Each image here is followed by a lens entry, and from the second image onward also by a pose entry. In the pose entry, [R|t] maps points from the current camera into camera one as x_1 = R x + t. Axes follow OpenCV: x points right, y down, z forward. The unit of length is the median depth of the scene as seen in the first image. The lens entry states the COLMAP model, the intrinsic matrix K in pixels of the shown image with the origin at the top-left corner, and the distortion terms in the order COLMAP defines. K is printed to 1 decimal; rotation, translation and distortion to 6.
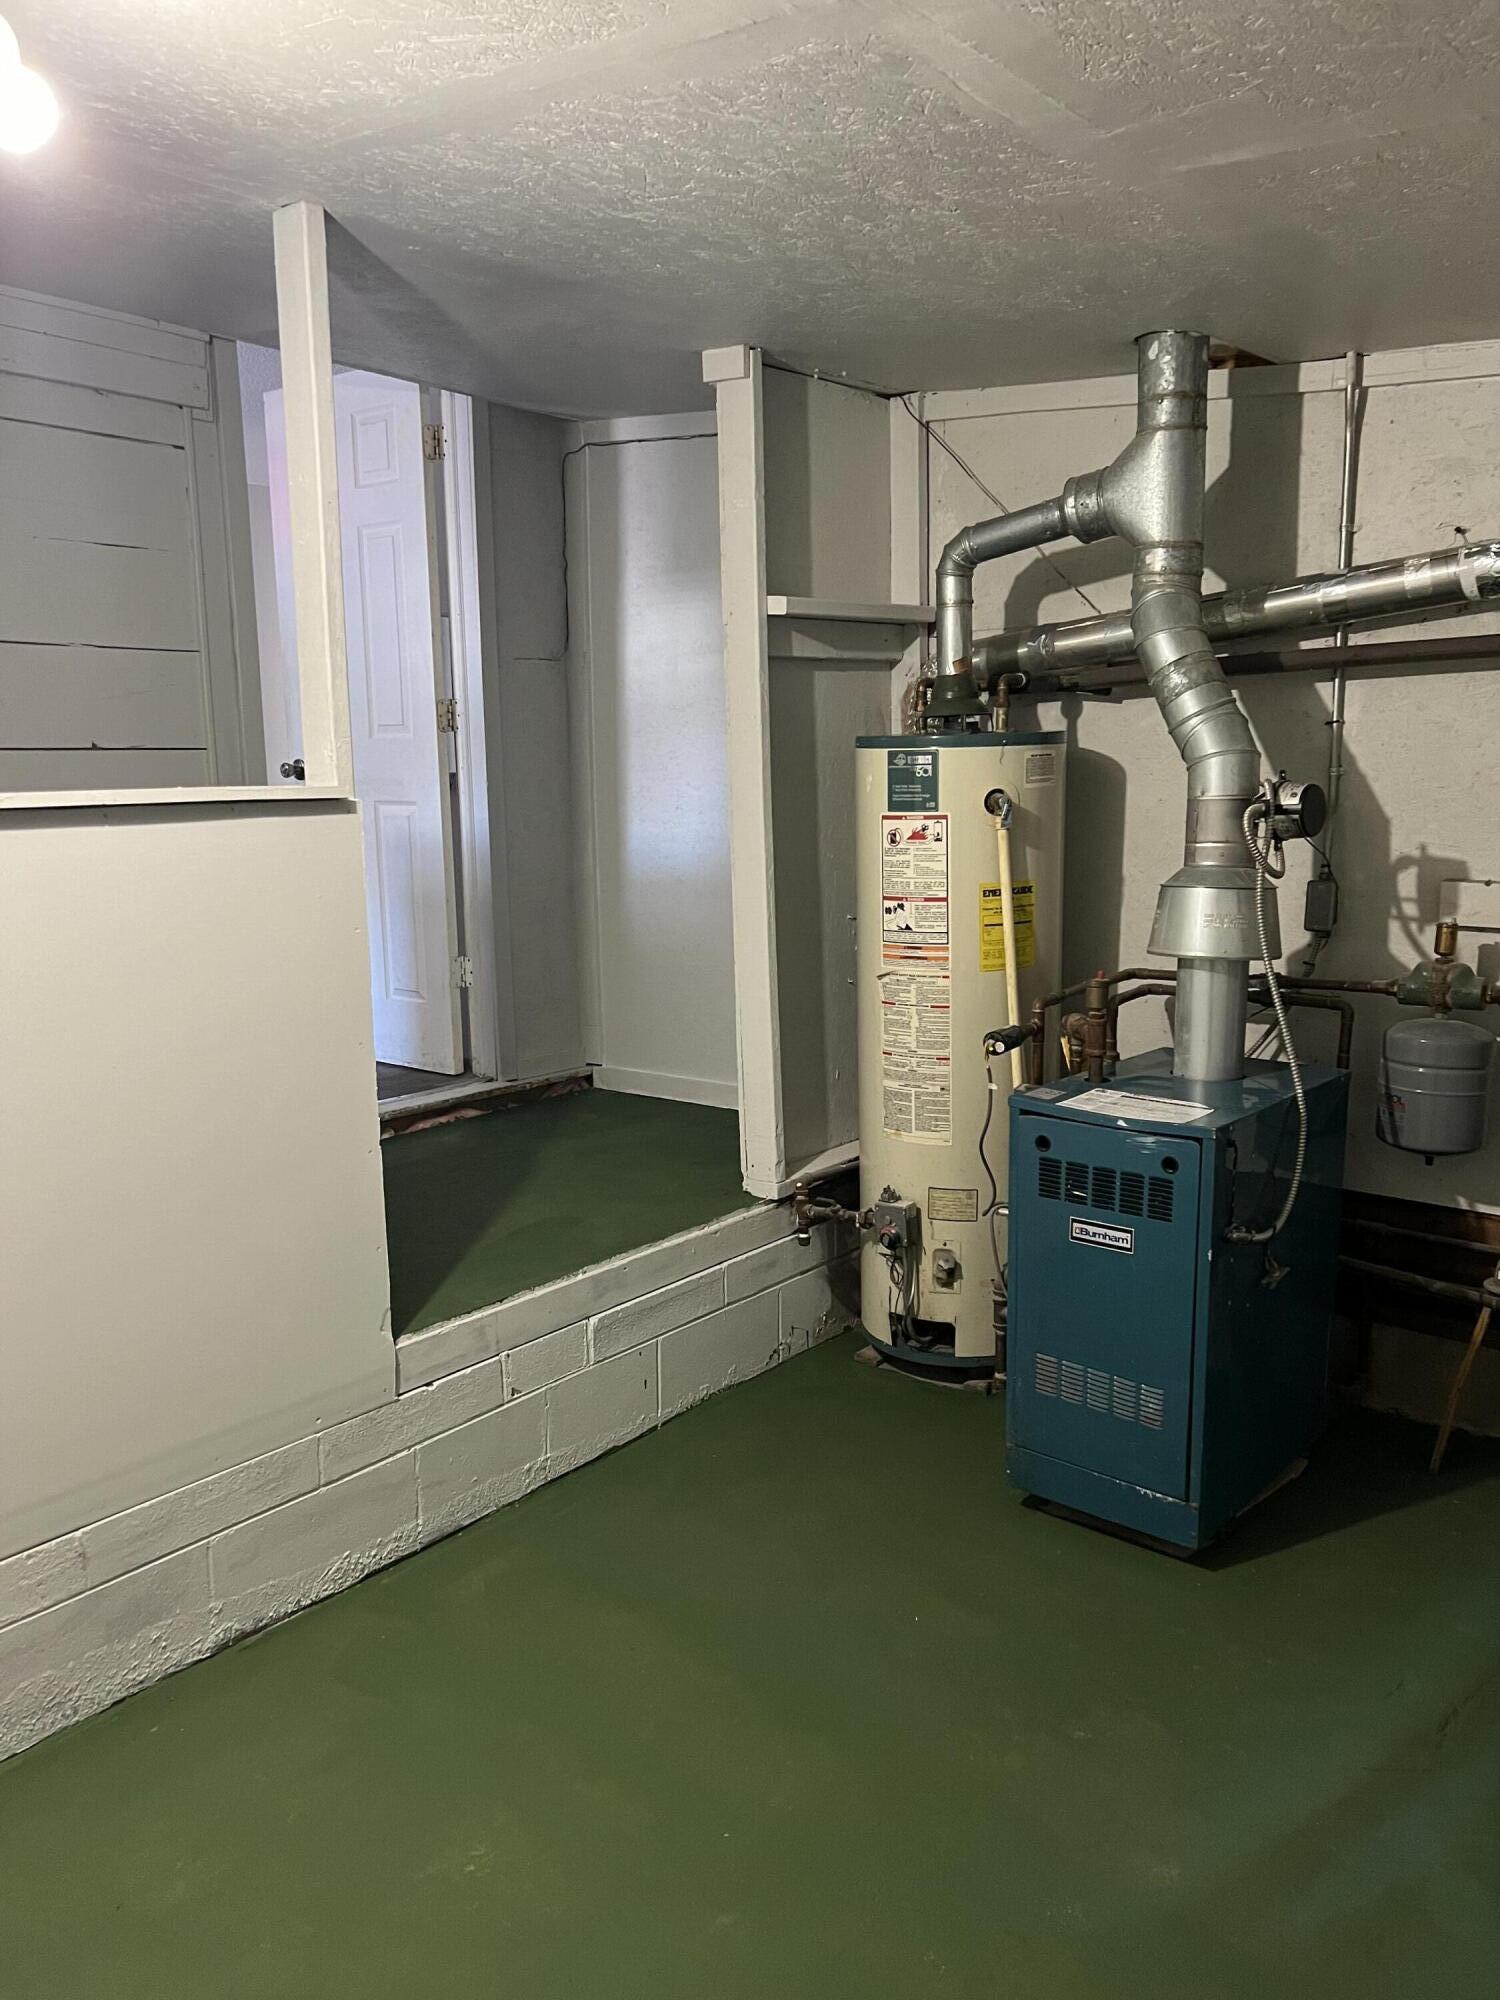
lens RADIAL K [[1496.7, 0, 741.3], [0, 1496.7, 990.9], [0, 0, 1]] dist [0.035413, -0.049389]
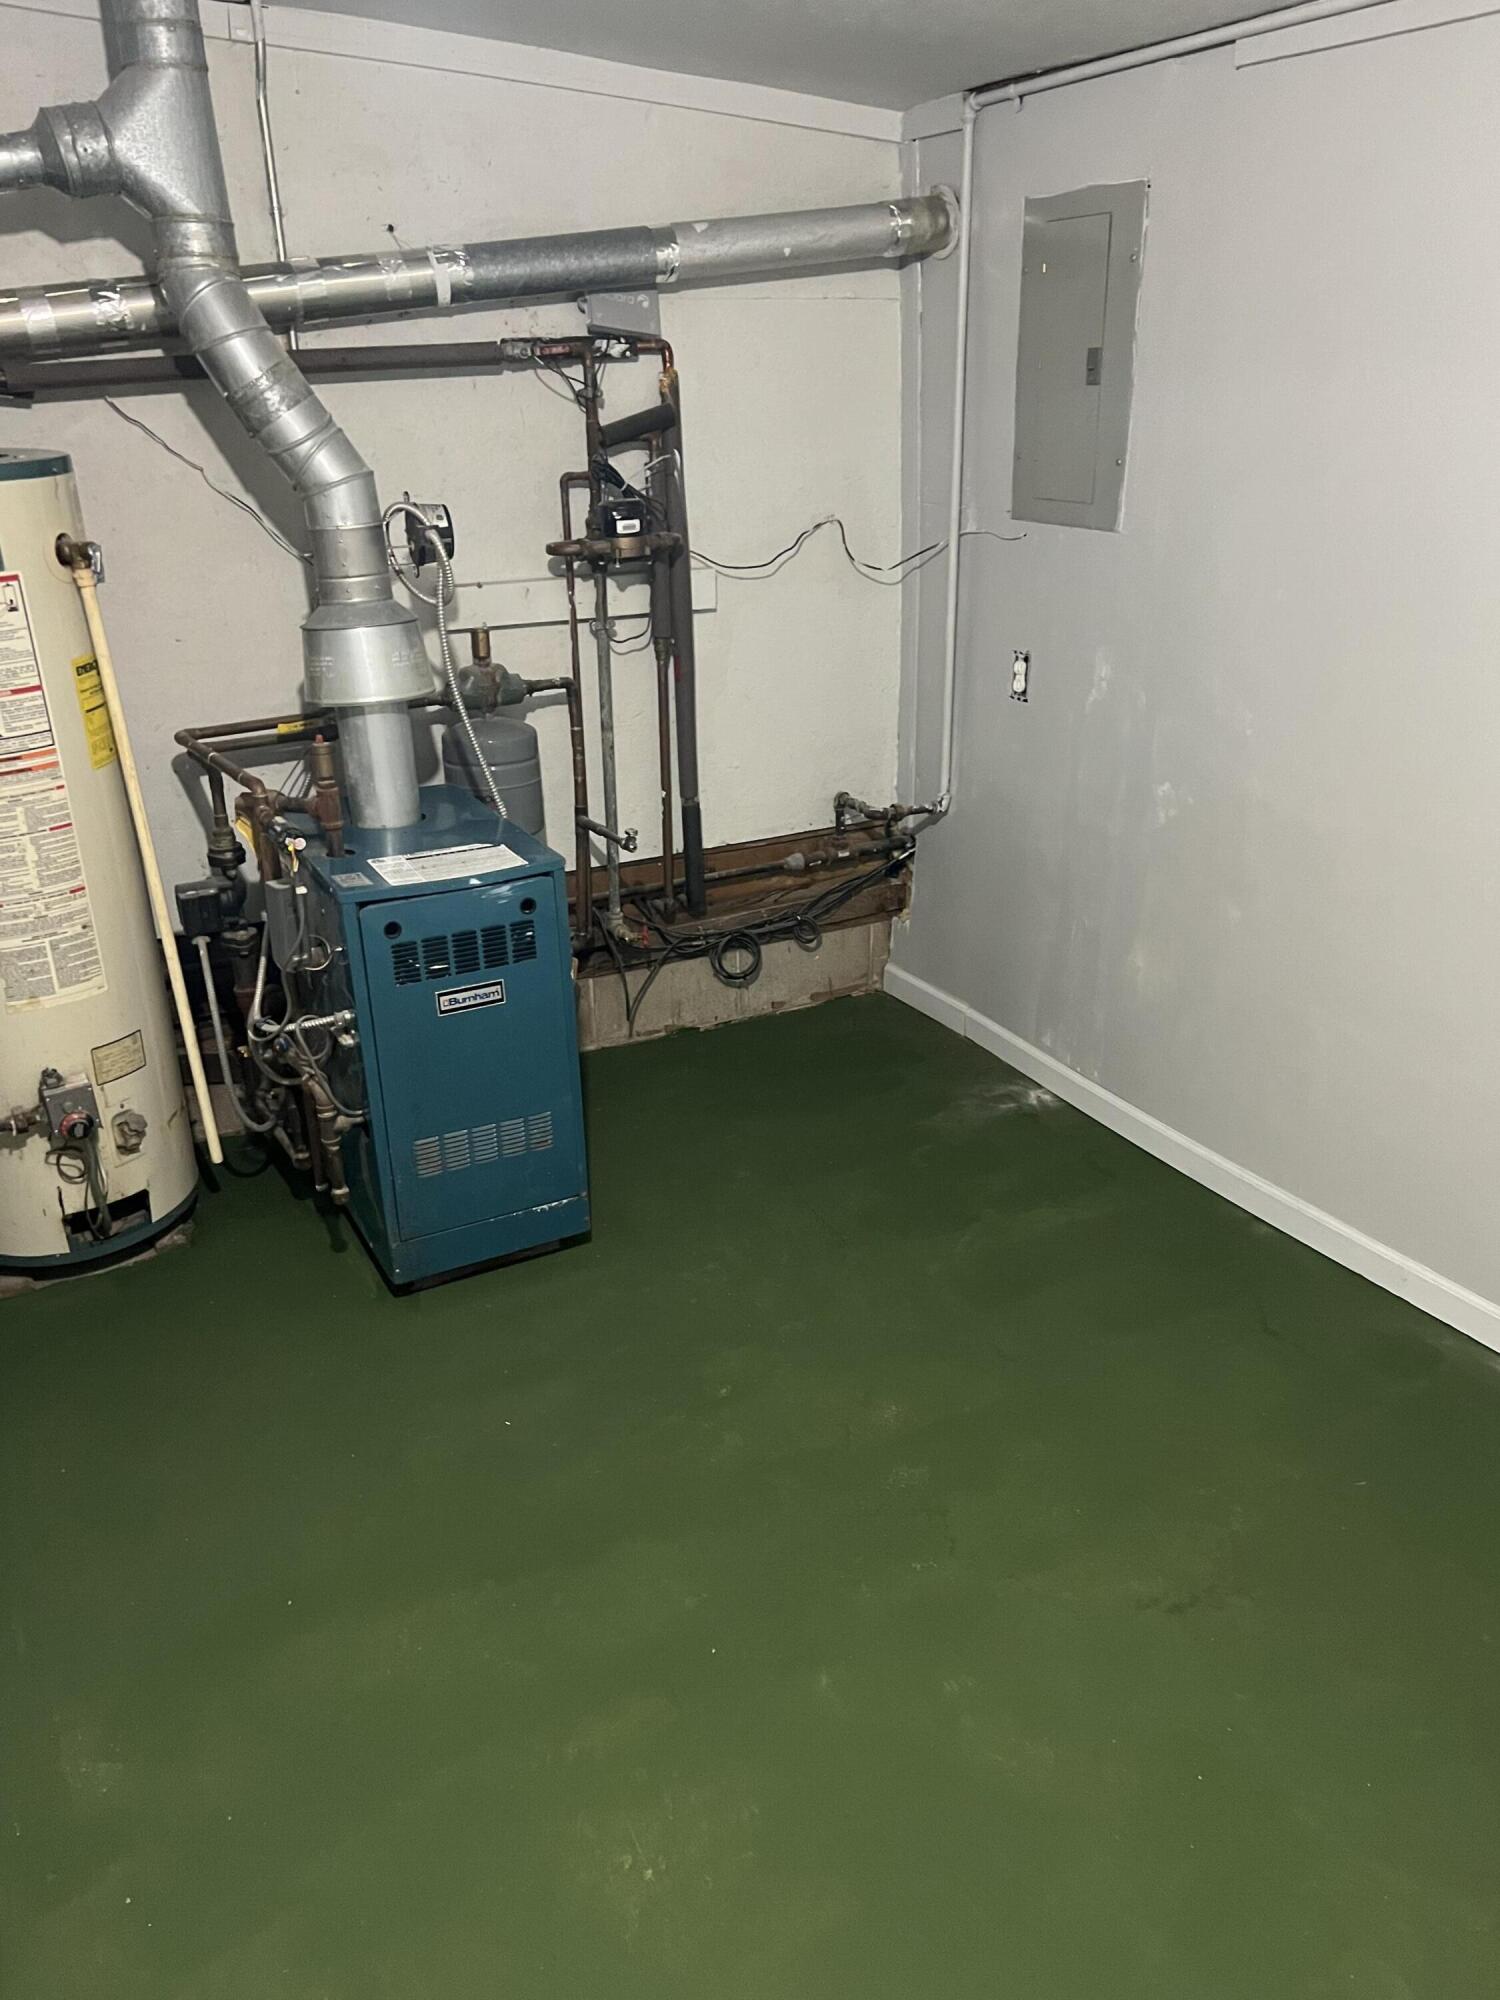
lens RADIAL K [[1496.7, 0, 739.6], [0, 1496.7, 1003.7], [0, 0, 1]] dist [0.035413, -0.049389]
pose [[0.369279, -0.355289, 0.858722, -0.482543], [0.154839, 0.934640, 0.320113, -0.108313], [-0.916328, 0.014753, 0.400156, 0.394446]]
